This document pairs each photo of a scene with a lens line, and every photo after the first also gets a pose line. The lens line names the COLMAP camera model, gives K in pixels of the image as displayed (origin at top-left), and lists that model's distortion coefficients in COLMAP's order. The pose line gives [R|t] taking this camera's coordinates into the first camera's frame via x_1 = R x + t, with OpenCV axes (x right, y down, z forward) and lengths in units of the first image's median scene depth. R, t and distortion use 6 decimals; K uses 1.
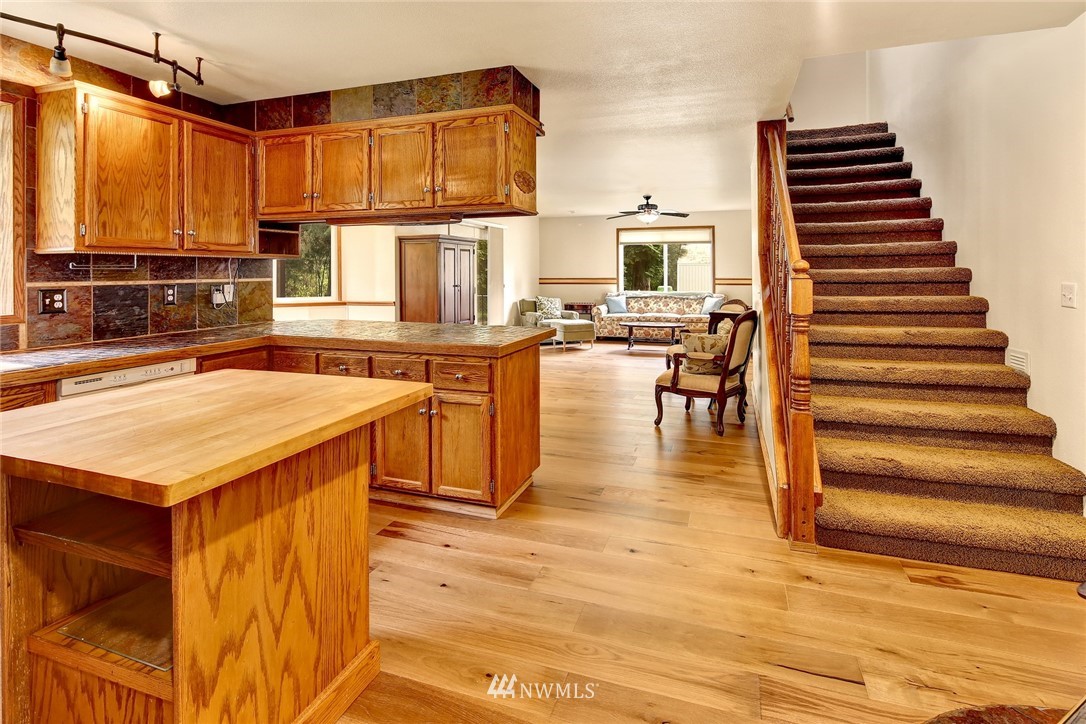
lens RADIAL K [[510.2, 0, 571.9], [0, 510.2, 268.7], [0, 0, 1]] dist [-0.012357, -0.000110]
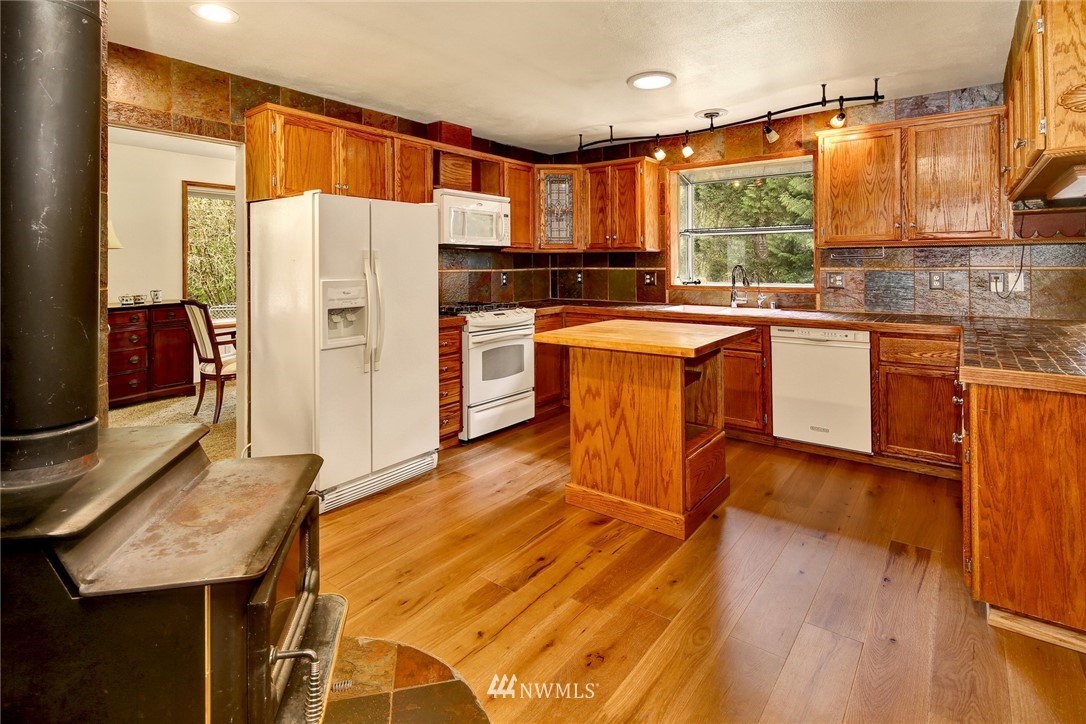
lens RADIAL K [[559.5, 0, 541.1], [0, 559.5, 265.0], [0, 0, 1]] dist [-0.001124, 0.000401]
pose [[-0.320588, 0.011195, -0.947153, 0.804590], [0.013563, 0.999882, 0.007227, -0.003388], [0.947122, -0.010529, -0.320702, 0.726013]]
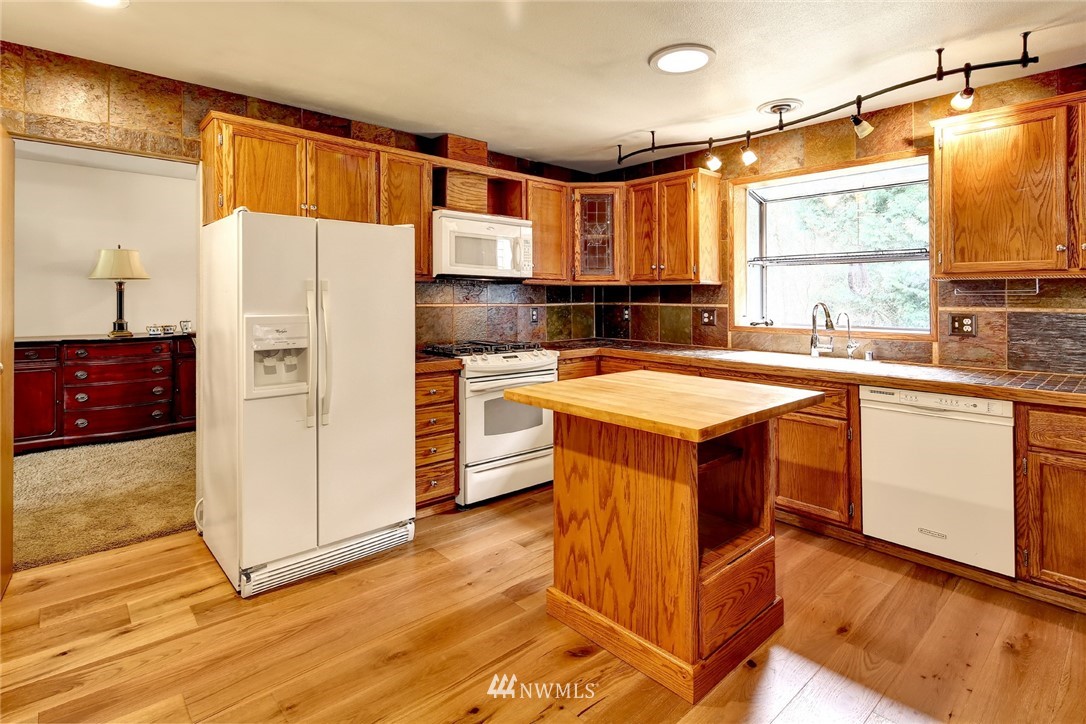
lens RADIAL K [[548.6, 0, 529.6], [0, 548.6, 294.3], [0, 0, 1]] dist [0.001414, -0.002903]
pose [[-0.506350, 0.001261, -0.862327, 0.452304], [0.004924, 0.999987, -0.001429, -0.002951], [0.862314, -0.004970, -0.506349, 0.815321]]
